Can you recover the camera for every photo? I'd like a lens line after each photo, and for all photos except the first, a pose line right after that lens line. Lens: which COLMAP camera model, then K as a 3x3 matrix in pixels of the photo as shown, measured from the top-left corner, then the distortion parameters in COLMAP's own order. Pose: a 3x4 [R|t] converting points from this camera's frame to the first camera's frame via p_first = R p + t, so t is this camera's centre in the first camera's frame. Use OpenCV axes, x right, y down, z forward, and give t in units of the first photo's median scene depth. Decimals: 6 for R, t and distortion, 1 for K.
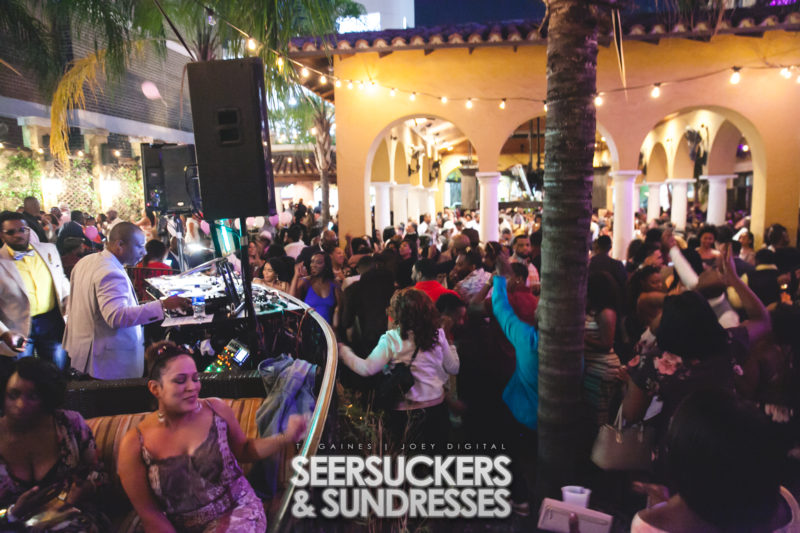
lens RADIAL K [[538.5, 0, 409.8], [0, 538.5, 267.8], [0, 0, 1]] dist [-0.097634, 0.075661]
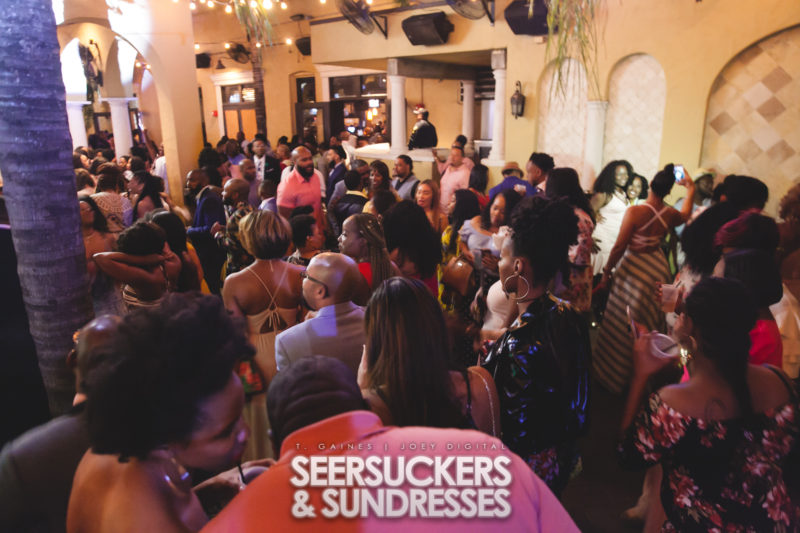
lens RADIAL K [[538.5, 0, 401.1], [0, 538.5, 266.6], [0, 0, 1]] dist [-0.097634, 0.075661]
pose [[0.512502, -0.224371, 0.828854, -0.081448], [0.107632, 0.974432, 0.197227, -0.025906], [-0.851914, -0.011868, 0.523548, 0.186755]]
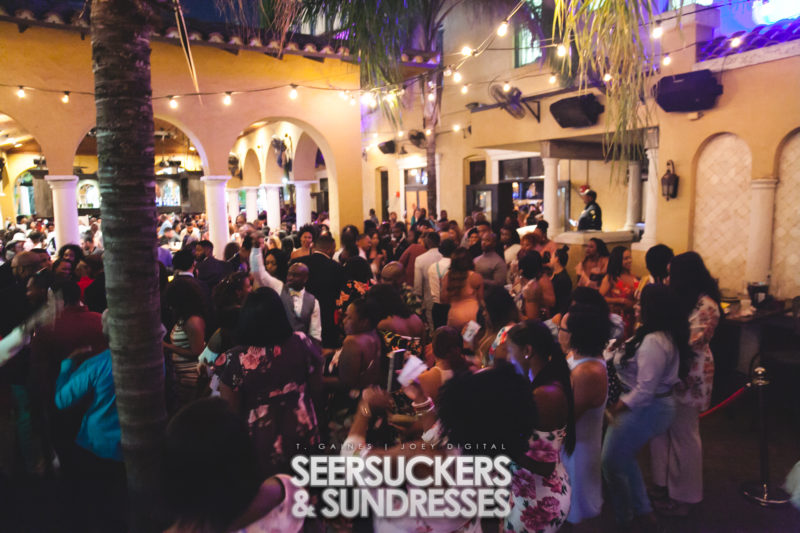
lens RADIAL K [[538.5, 0, 394.4], [0, 538.5, 270.5], [0, 0, 1]] dist [-0.097634, 0.075661]
pose [[0.776279, -0.080642, 0.625210, 0.069906], [0.082225, 0.996264, 0.026409, -0.003673], [-0.625004, 0.030907, 0.780010, -0.001656]]
